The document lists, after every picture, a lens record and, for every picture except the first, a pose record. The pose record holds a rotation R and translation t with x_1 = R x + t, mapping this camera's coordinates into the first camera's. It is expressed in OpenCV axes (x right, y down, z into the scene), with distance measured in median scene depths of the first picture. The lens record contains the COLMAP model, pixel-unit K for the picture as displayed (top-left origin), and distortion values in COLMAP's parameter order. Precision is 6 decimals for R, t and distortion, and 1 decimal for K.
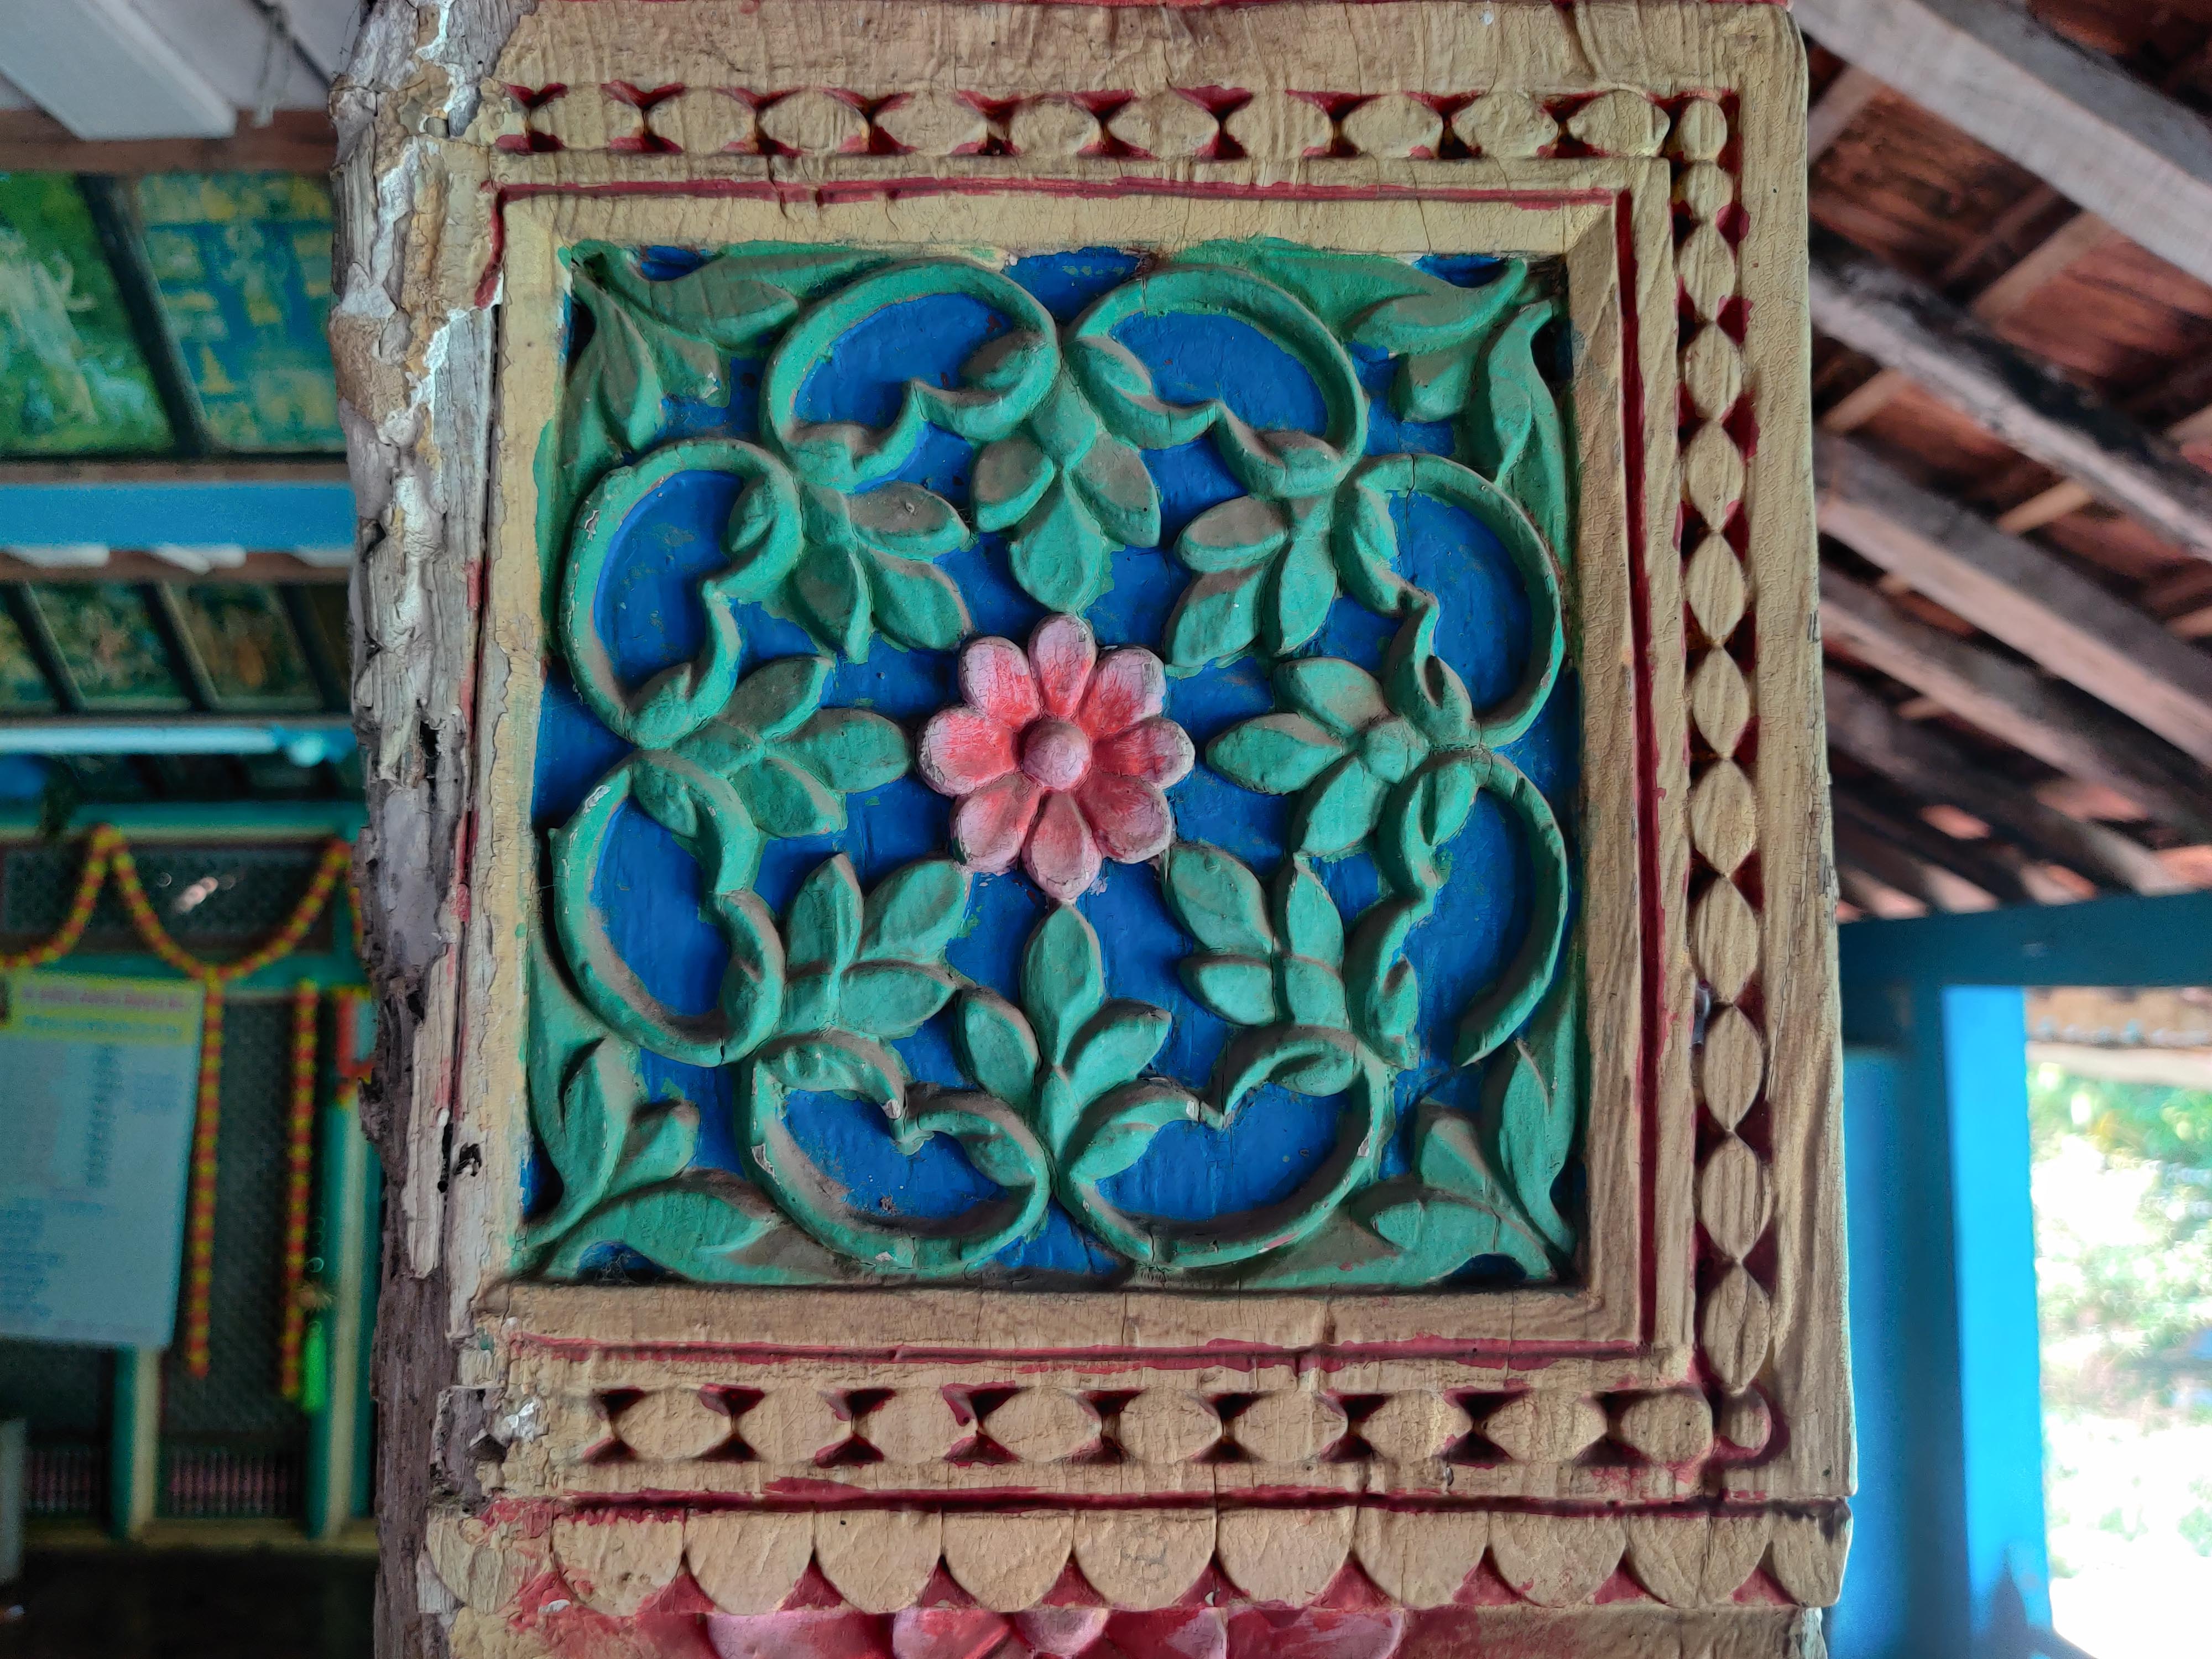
lens RADIAL K [[1714.6, 0, 1114.2], [0, 1714.6, 831.7], [0, 0, 1]] dist [-0.008548, 0.005059]
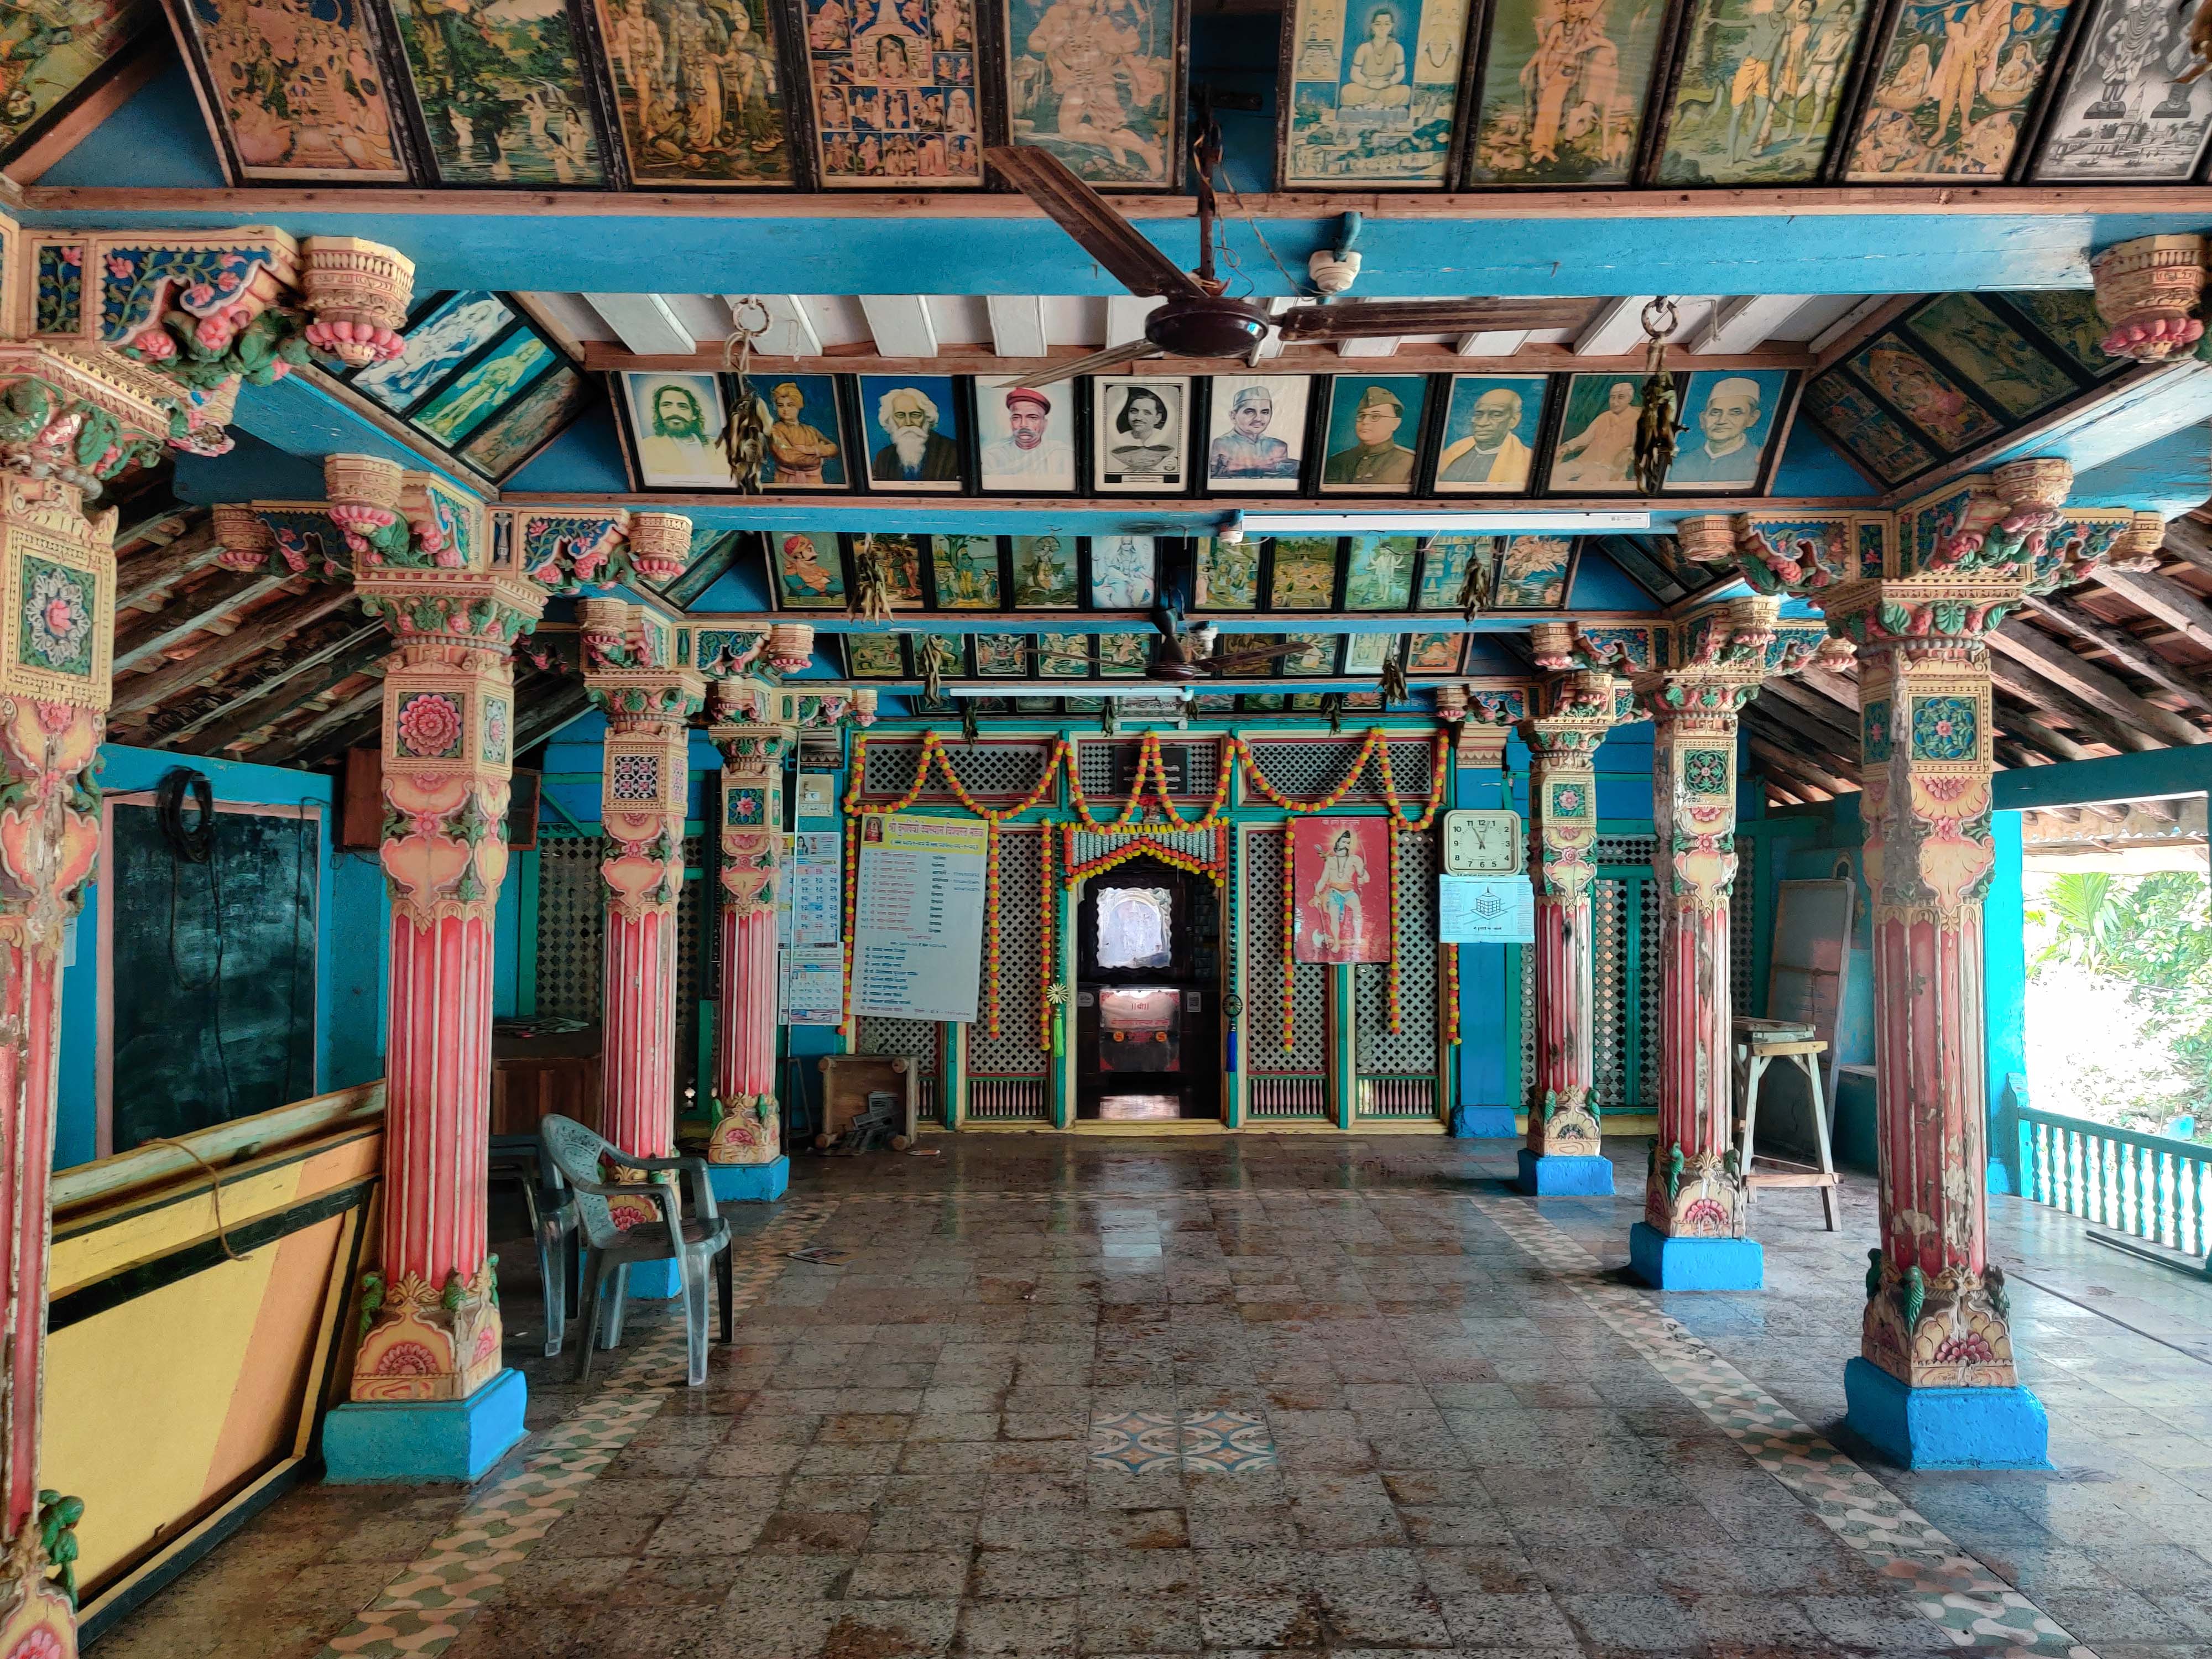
lens RADIAL K [[1714.6, 0, 1097.0], [0, 1714.6, 823.4], [0, 0, 1]] dist [-0.008548, 0.005059]
pose [[0.999809, 0.001885, -0.019440, -0.392330], [-0.000911, 0.998749, 0.050000, 0.002711], [0.019510, -0.049973, 0.998560, -0.781572]]
